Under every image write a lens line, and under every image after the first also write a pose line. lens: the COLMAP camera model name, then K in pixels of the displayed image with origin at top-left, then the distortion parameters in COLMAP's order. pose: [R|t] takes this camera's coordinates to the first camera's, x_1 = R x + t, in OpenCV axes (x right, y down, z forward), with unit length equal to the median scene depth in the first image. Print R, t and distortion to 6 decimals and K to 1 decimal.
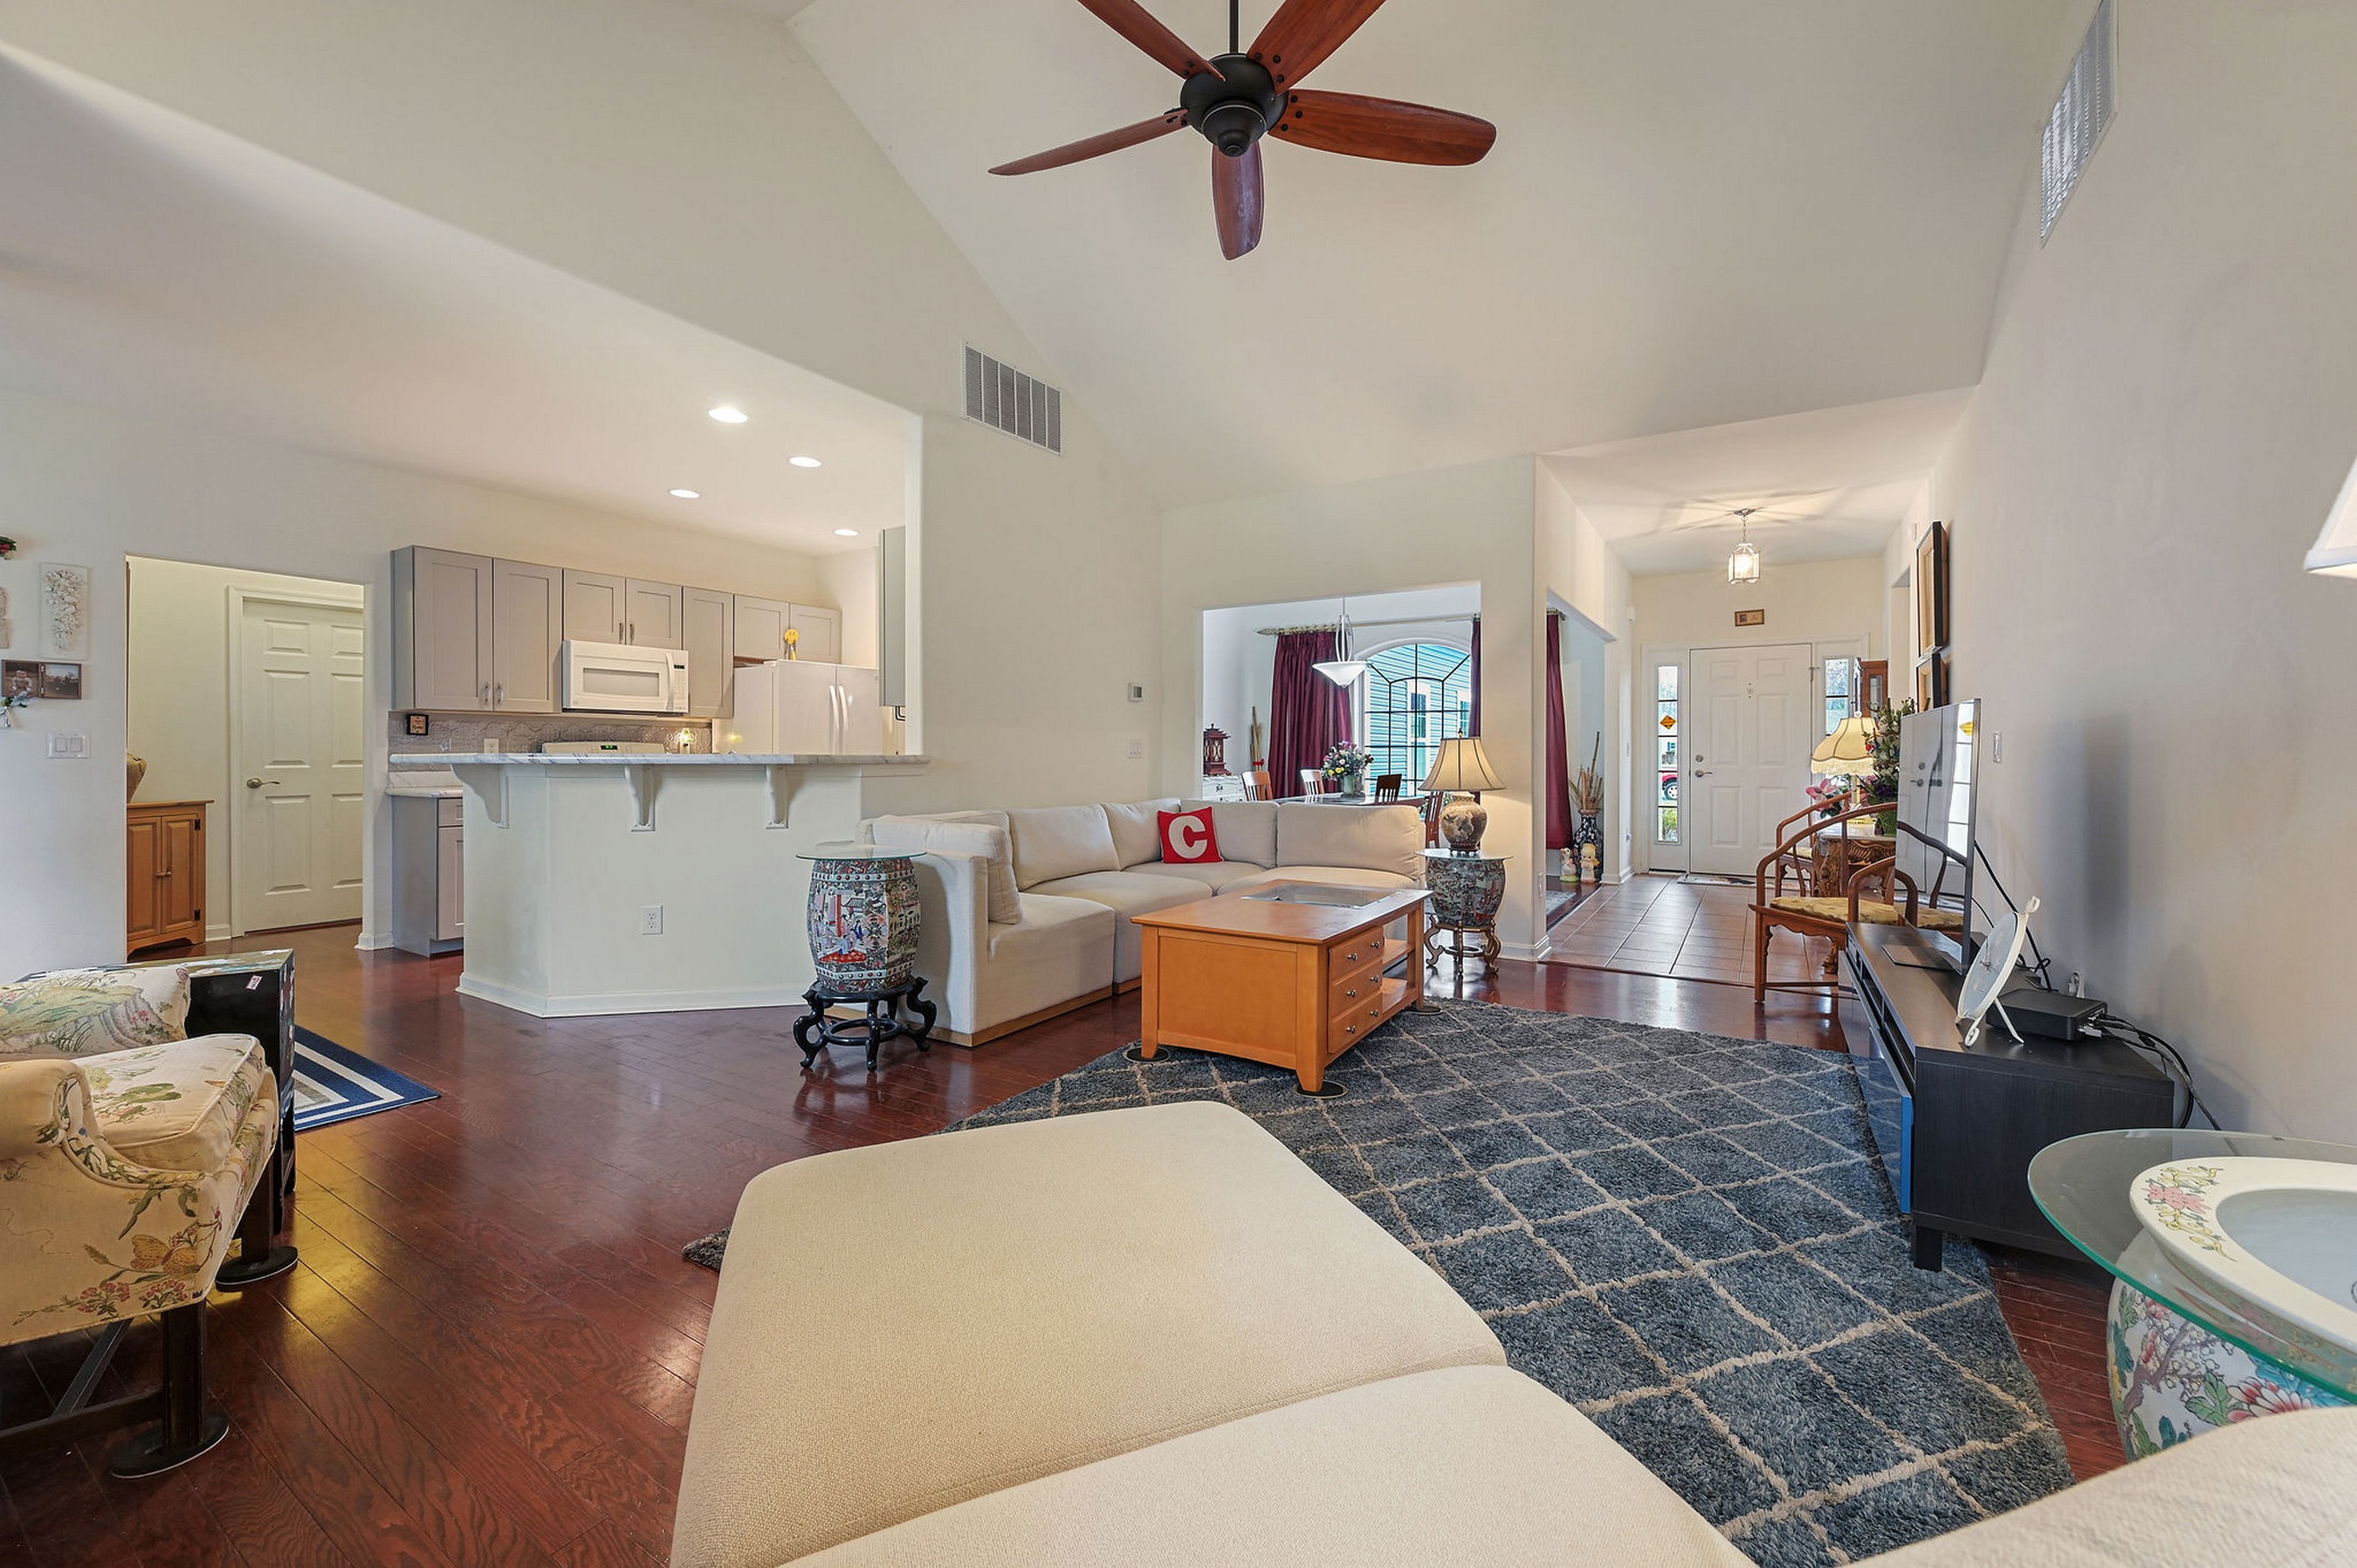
lens RADIAL K [[923.8, 0, 1188.2], [0, 923.8, 748.0], [0, 0, 1]] dist [0.005580, -0.002179]
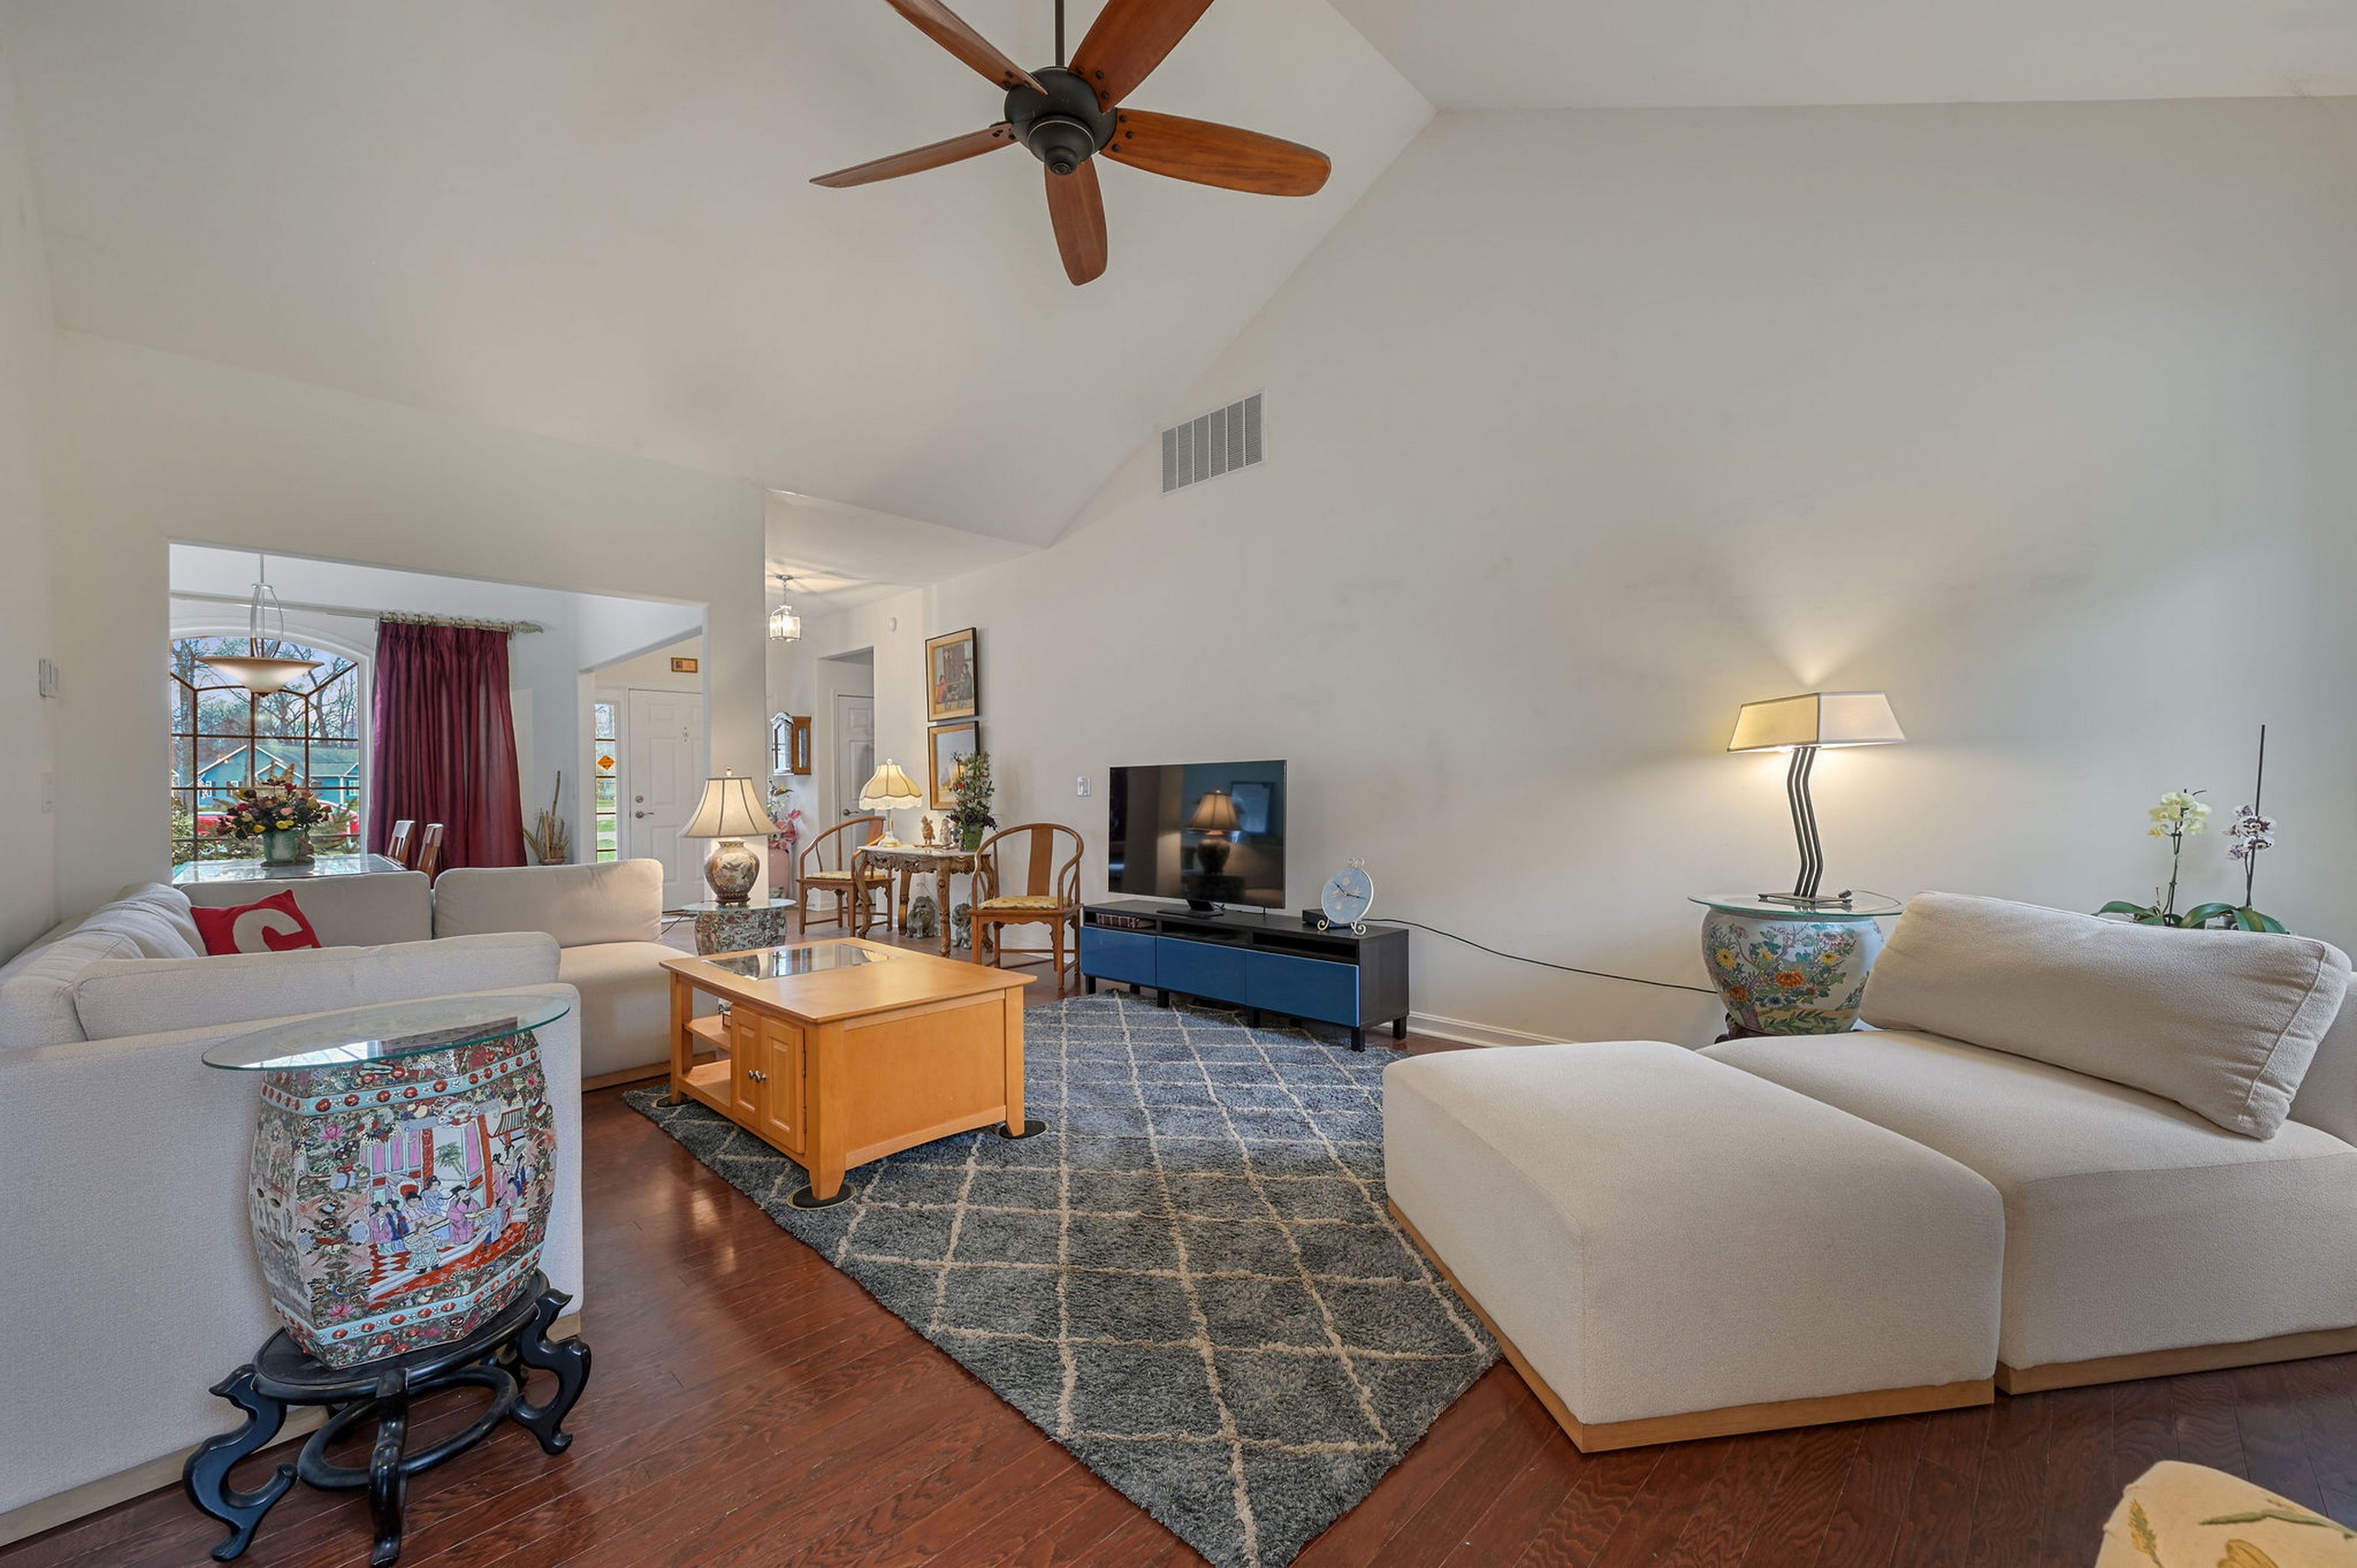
lens RADIAL K [[923.8, 0, 1157.4], [0, 923.8, 786.1], [0, 0, 1]] dist [0.005580, -0.002179]
pose [[0.241145, 0.000596, 0.970489, -0.724906], [0.002550, 0.999996, -0.001248, -0.000055], [-0.970486, 0.002776, 0.241143, 0.563278]]
